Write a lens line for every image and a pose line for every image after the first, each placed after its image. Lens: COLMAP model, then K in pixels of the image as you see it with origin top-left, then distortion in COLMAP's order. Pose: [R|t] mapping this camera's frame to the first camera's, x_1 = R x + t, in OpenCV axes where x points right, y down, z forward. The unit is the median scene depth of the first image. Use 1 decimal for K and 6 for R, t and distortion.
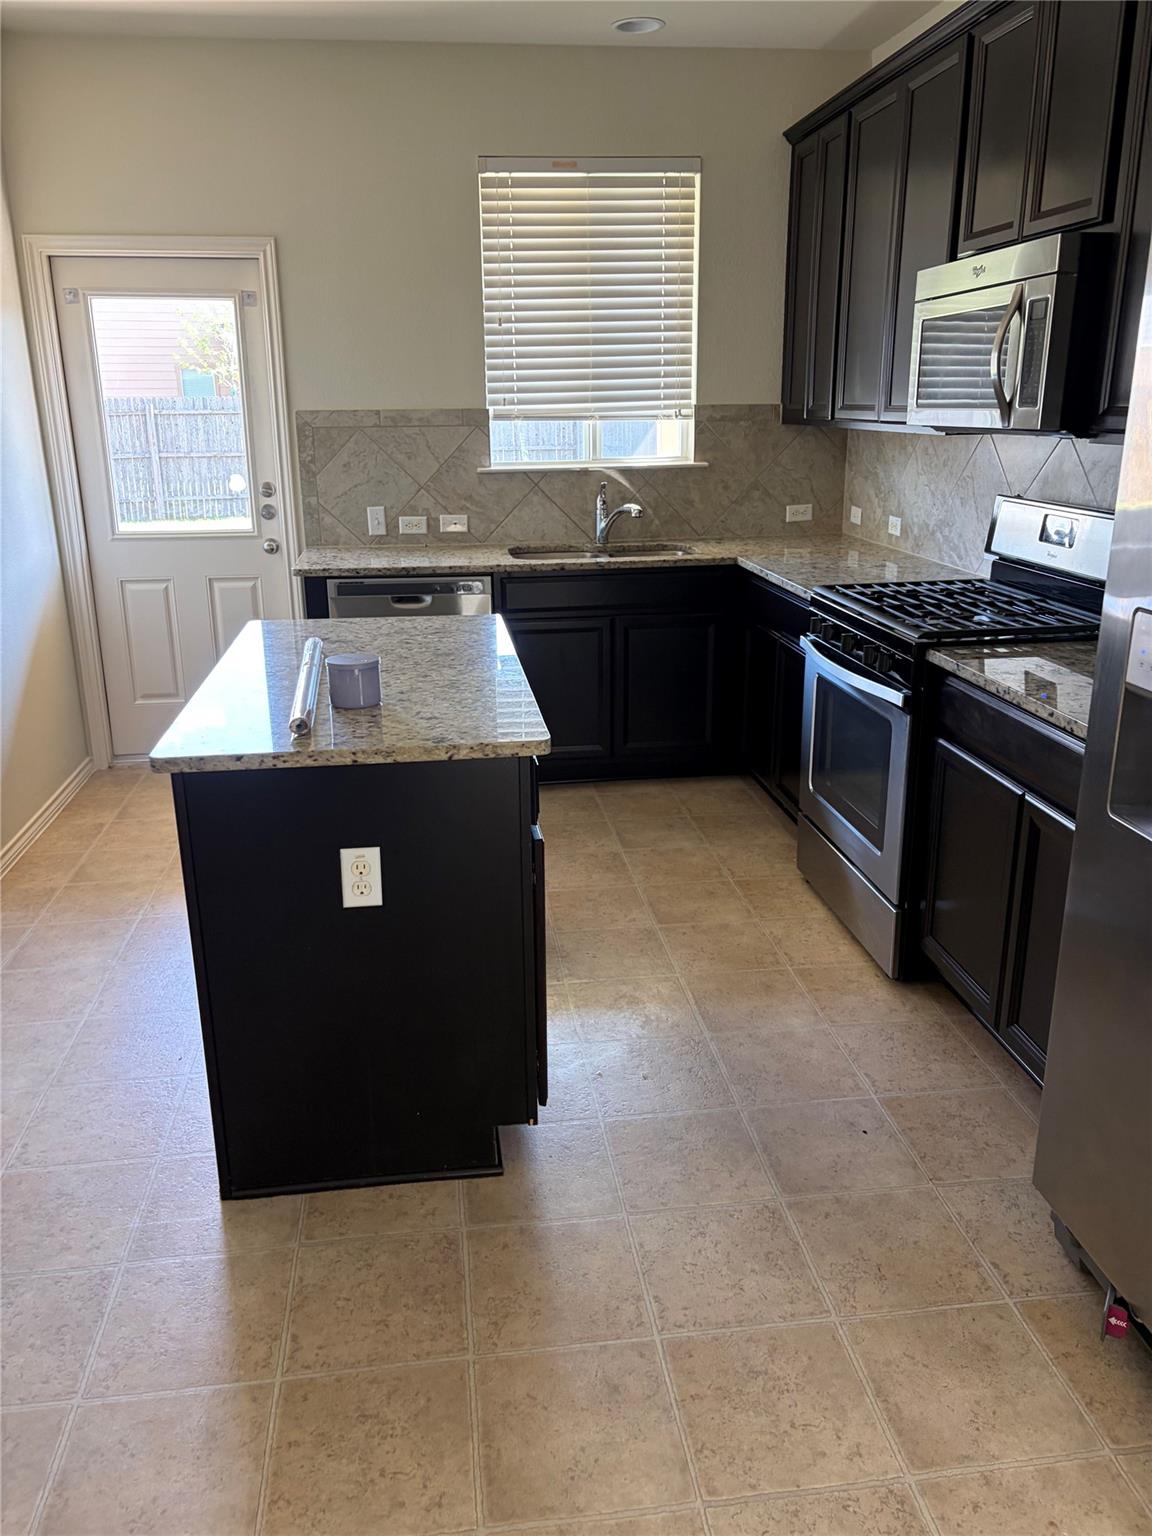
lens RADIAL K [[1172.9, 0, 562.2], [0, 1172.9, 745.6], [0, 0, 1]] dist [0.051676, -0.046172]
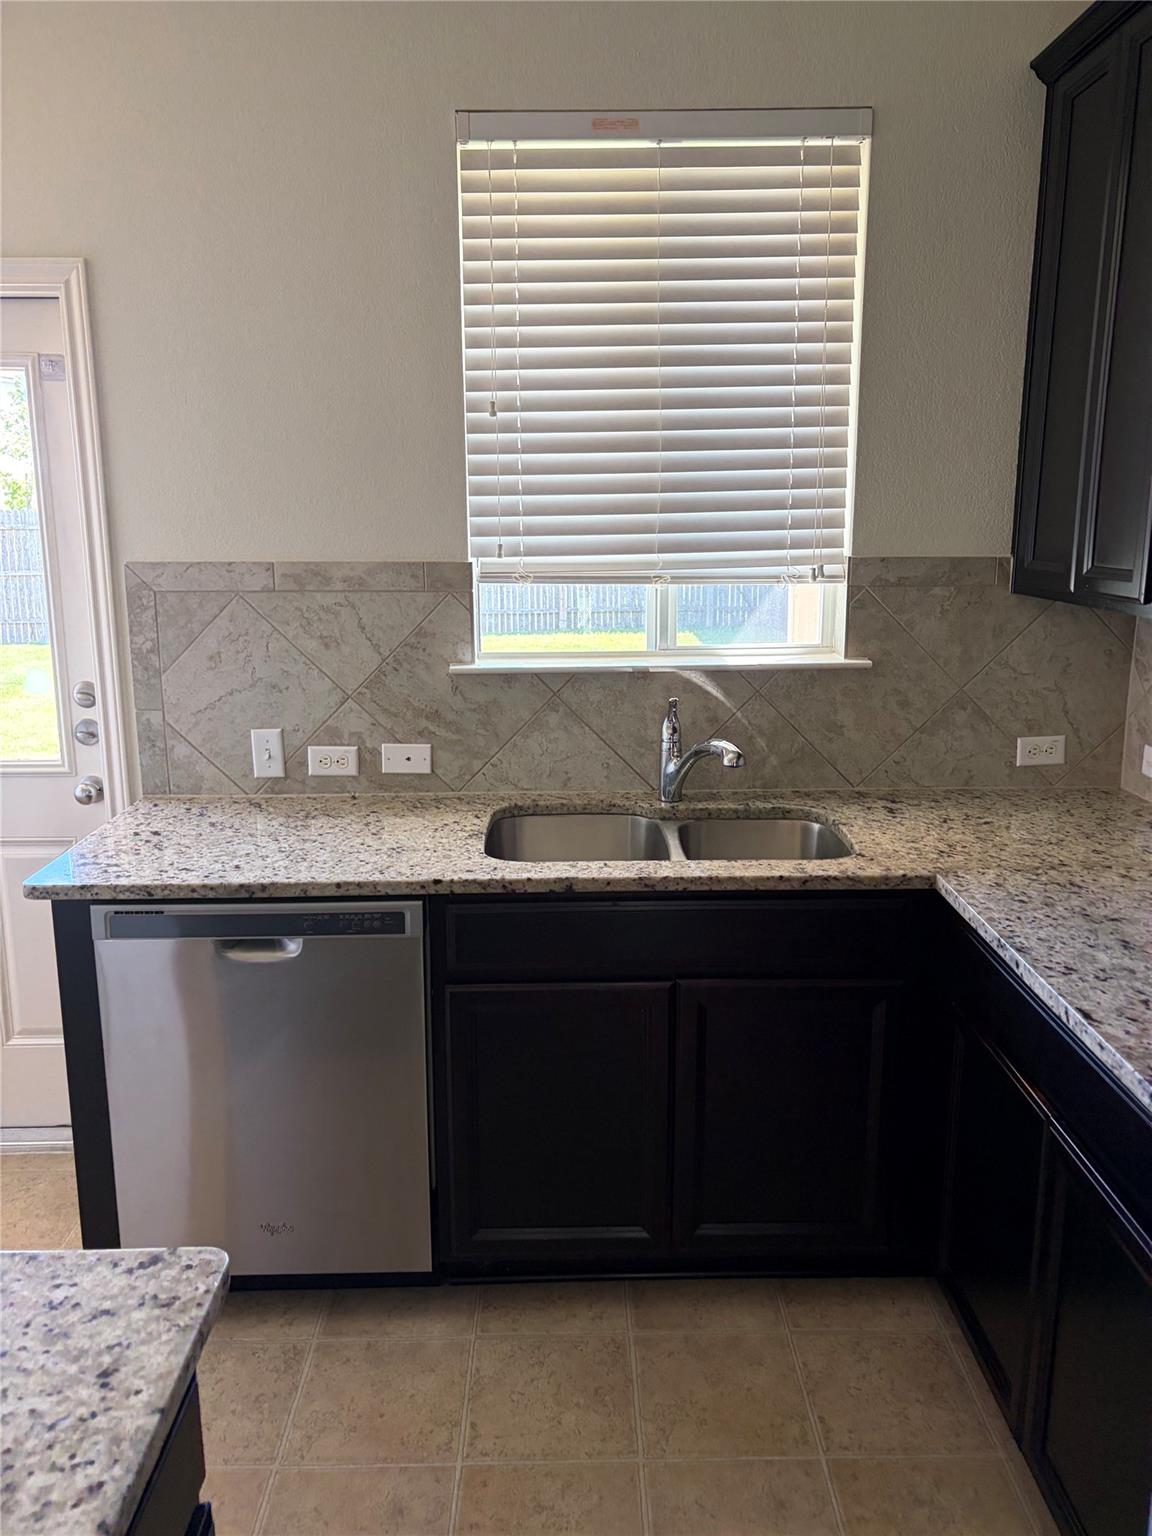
lens RADIAL K [[1172.9, 0, 566.5], [0, 1172.9, 756.7], [0, 0, 1]] dist [0.051676, -0.046172]
pose [[0.993438, 0.031308, -0.110002, 0.050105], [-0.040220, 0.996002, -0.079758, -0.164265], [0.107065, 0.083659, 0.990726, 0.500919]]
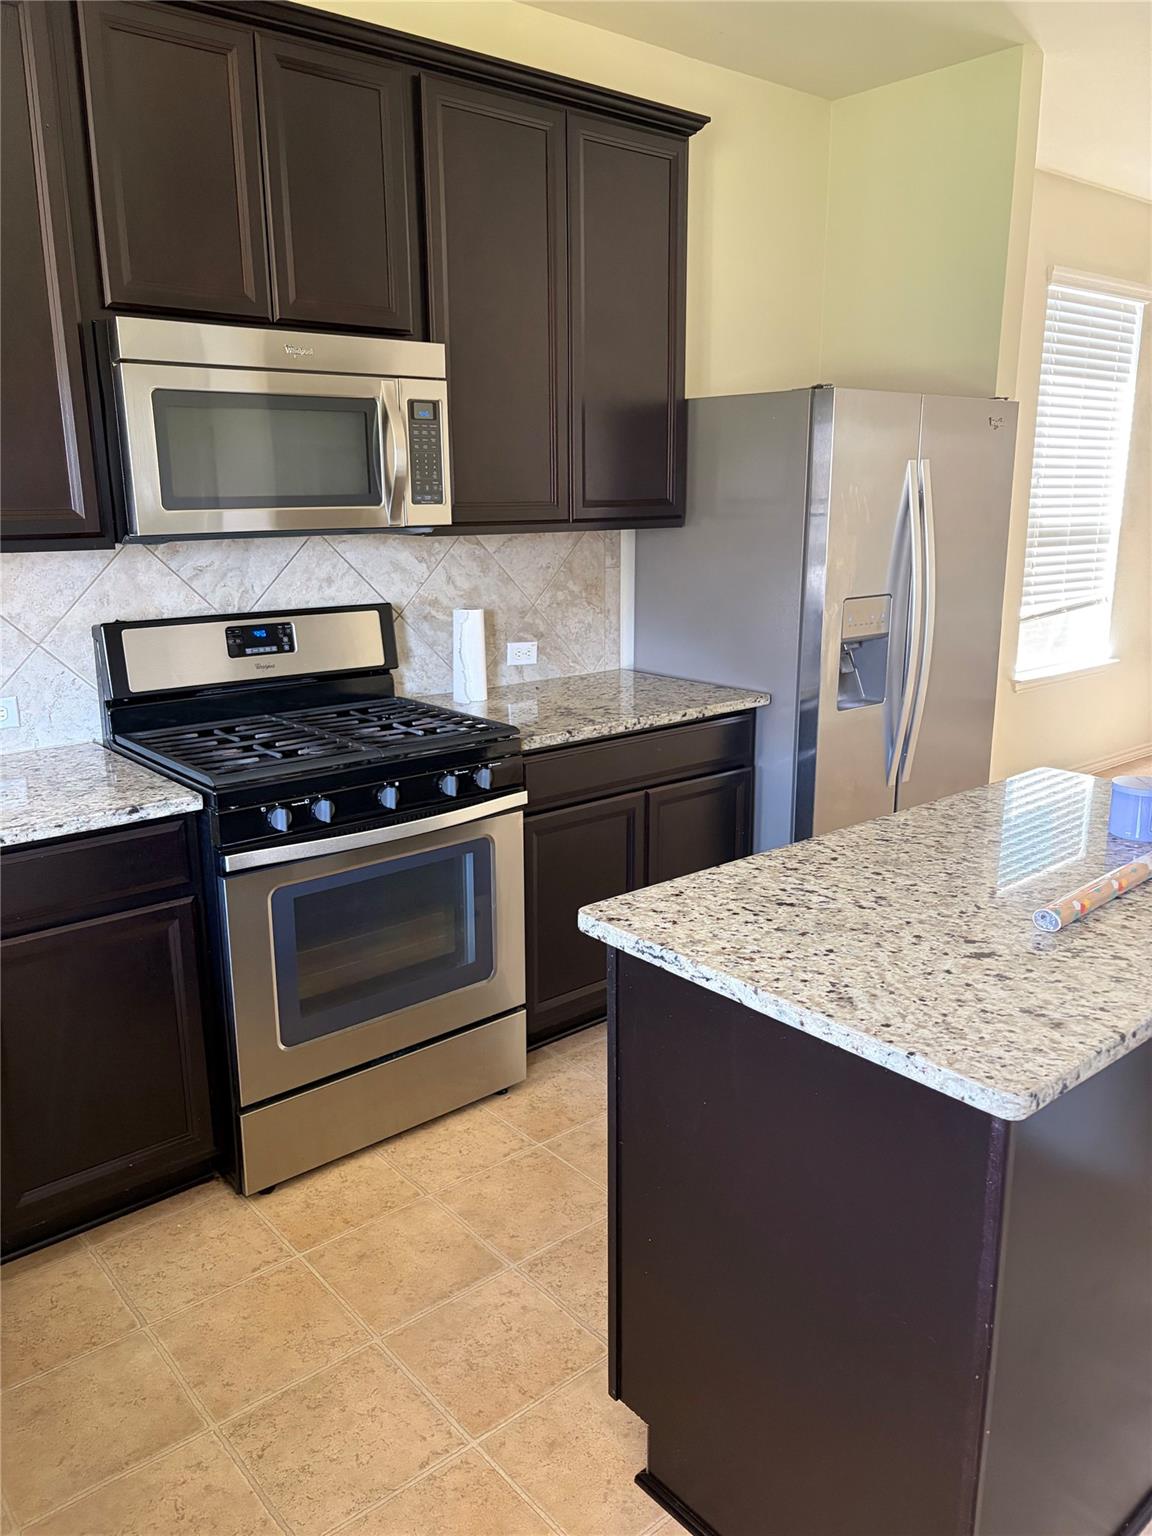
lens RADIAL K [[1172.9, 0, 581.0], [0, 1172.9, 758.1], [0, 0, 1]] dist [0.051676, -0.046172]
pose [[-0.550988, -0.178876, 0.815117, -0.335542], [0.246964, 0.898055, 0.364014, -0.261154], [-0.797133, 0.401872, -0.450642, 0.882699]]
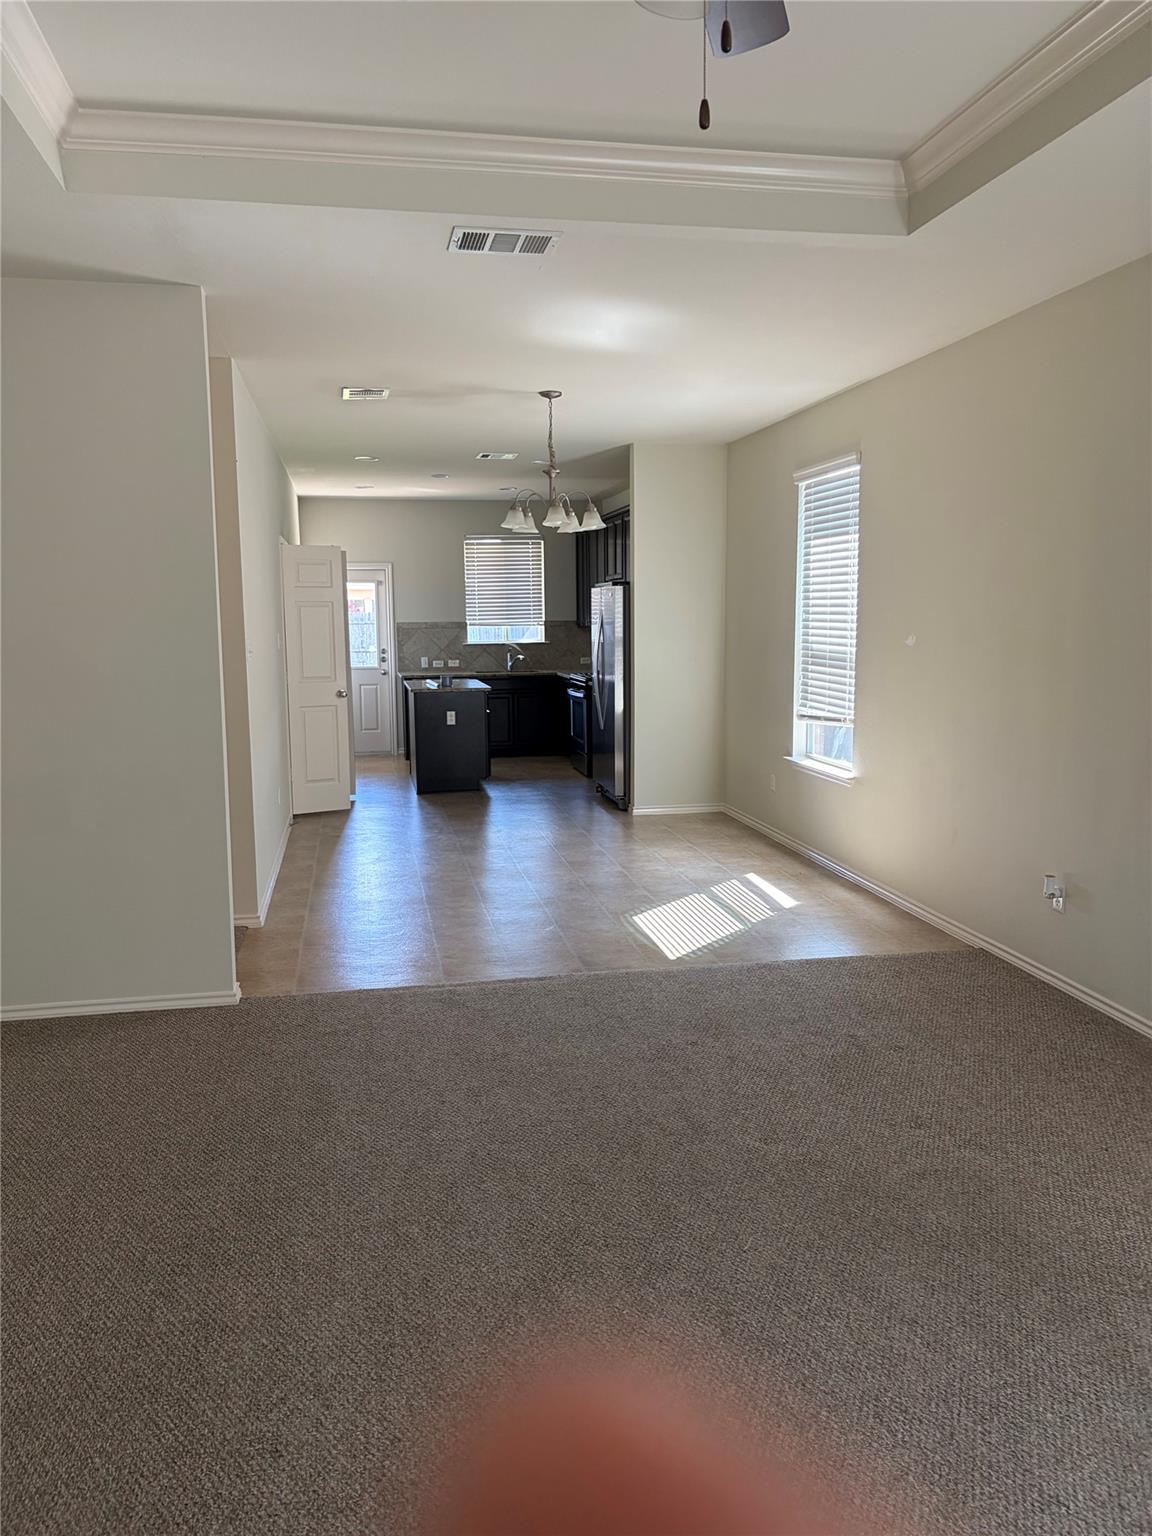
lens RADIAL K [[1172.9, 0, 578.9], [0, 1172.9, 777.7], [0, 0, 1]] dist [0.051676, -0.046172]
pose [[0.997667, -0.008573, 0.067723, 0.008506], [0.018590, 0.988706, -0.148708, 0.511401], [-0.065683, 0.149620, 0.986559, -1.752061]]
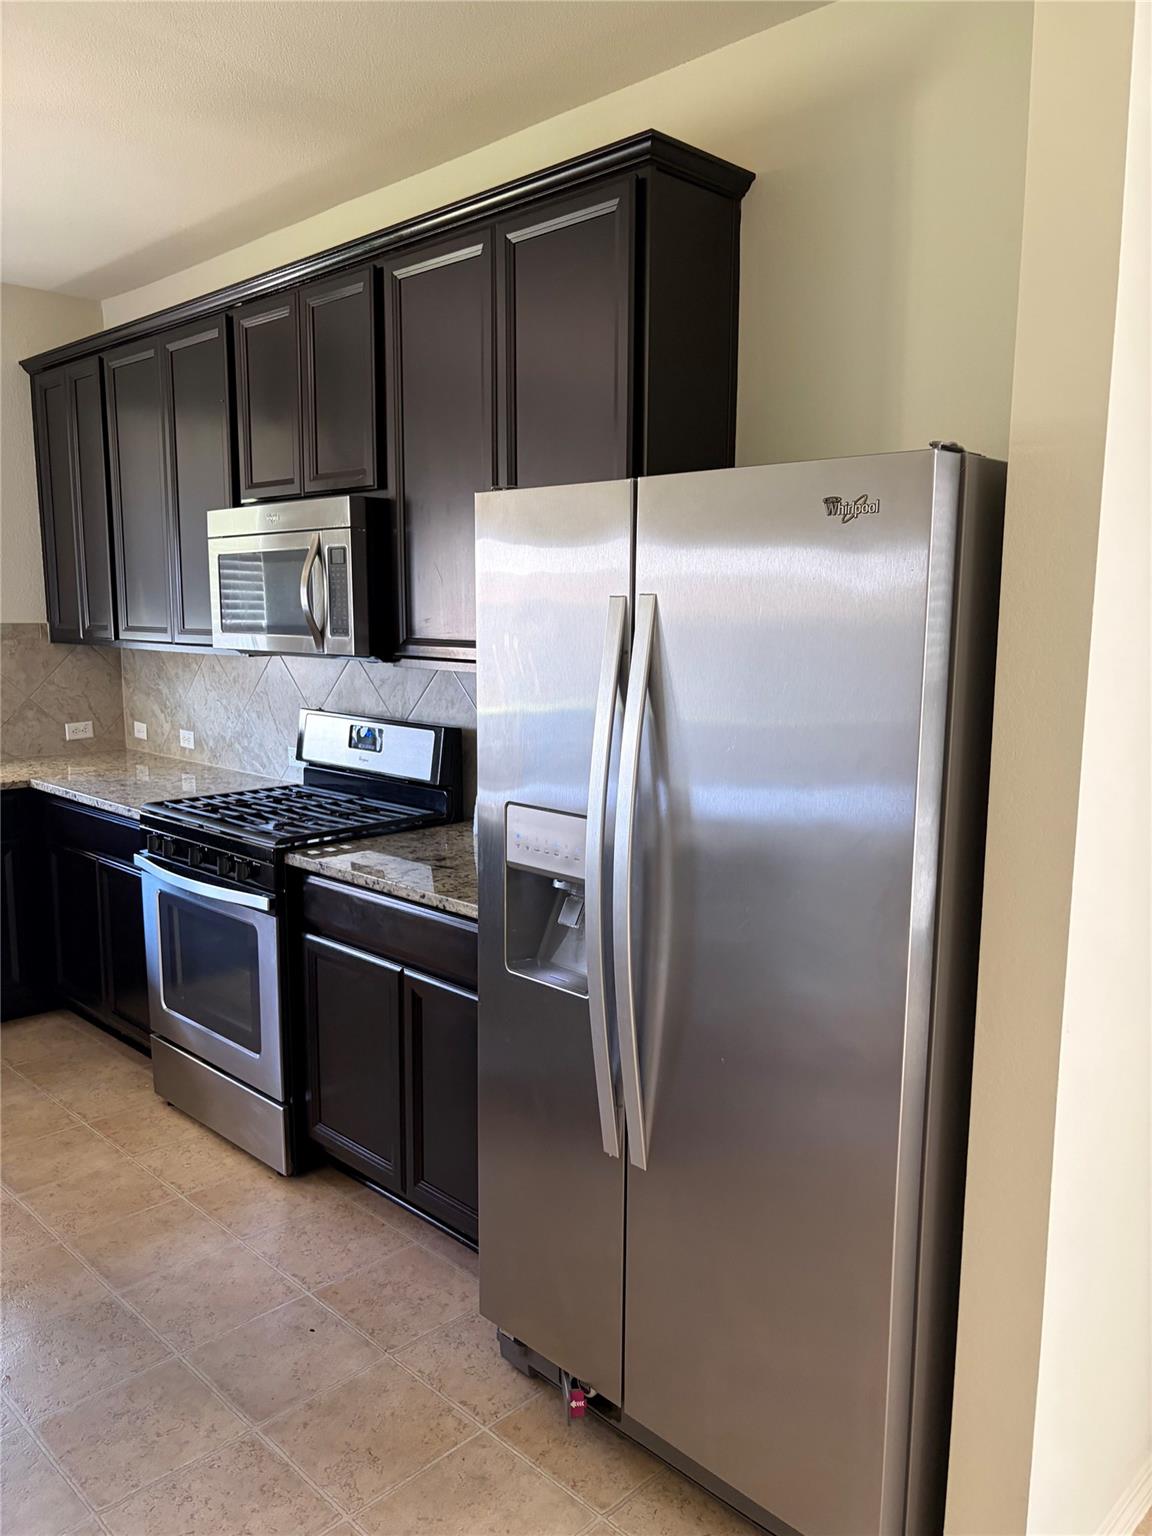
lens RADIAL K [[1172.9, 0, 572.1], [0, 1172.9, 774.7], [0, 0, 1]] dist [0.051676, -0.046172]
pose [[0.792582, -0.074136, 0.605242, -0.081486], [0.161085, 0.982777, -0.090565, -0.008108], [-0.588103, 0.169275, 0.790873, -0.010893]]
